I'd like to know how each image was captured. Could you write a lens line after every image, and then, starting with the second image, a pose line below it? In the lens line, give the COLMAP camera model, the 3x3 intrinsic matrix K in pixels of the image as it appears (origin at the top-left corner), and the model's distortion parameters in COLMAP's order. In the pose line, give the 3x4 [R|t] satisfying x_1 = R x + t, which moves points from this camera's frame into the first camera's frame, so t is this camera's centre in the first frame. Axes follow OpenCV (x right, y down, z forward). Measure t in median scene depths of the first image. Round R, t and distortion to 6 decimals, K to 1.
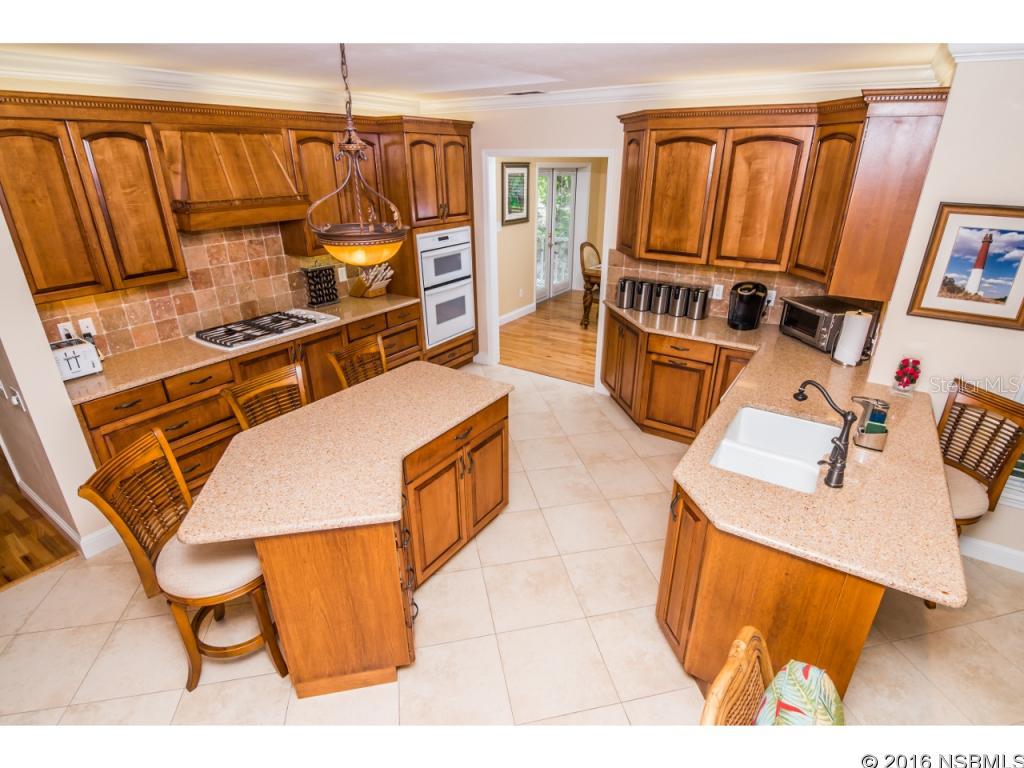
lens RADIAL K [[515.1, 0, 511.0], [0, 515.1, 390.0], [0, 0, 1]] dist [-0.013704, -0.006363]
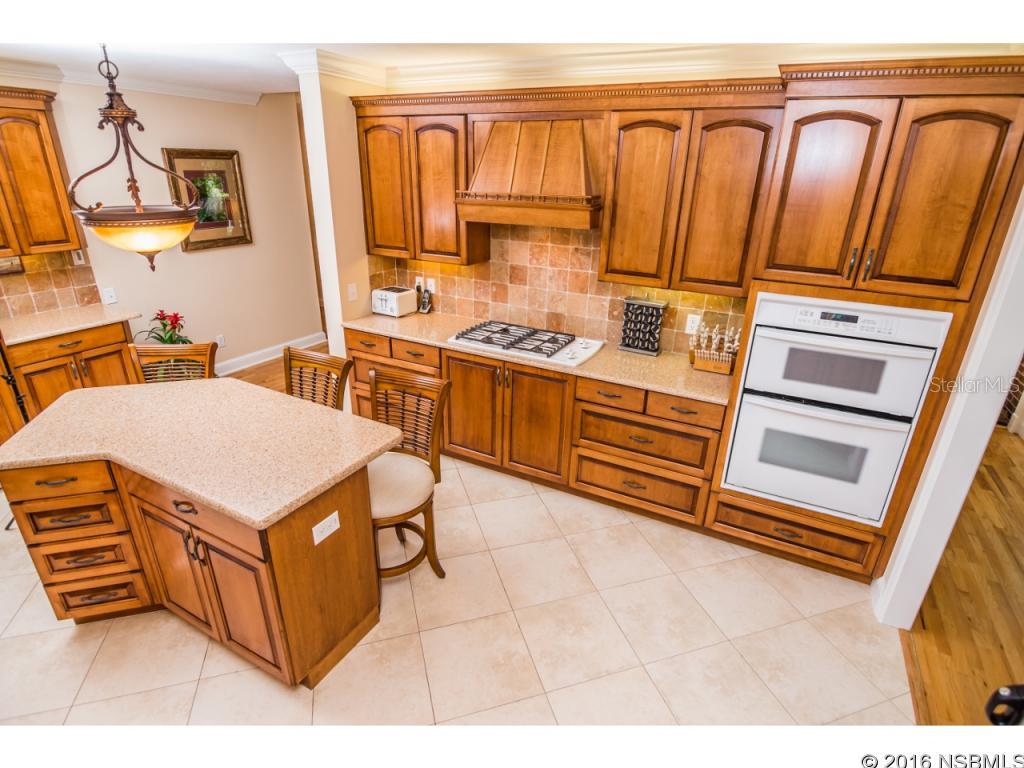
lens RADIAL K [[515.1, 0, 516.4], [0, 515.1, 387.5], [0, 0, 1]] dist [-0.013704, -0.006363]
pose [[0.116843, 0.383791, -0.915998, 0.352034], [-0.428394, 0.851576, 0.302154, -0.302434], [0.896006, 0.357103, 0.263914, 0.745704]]
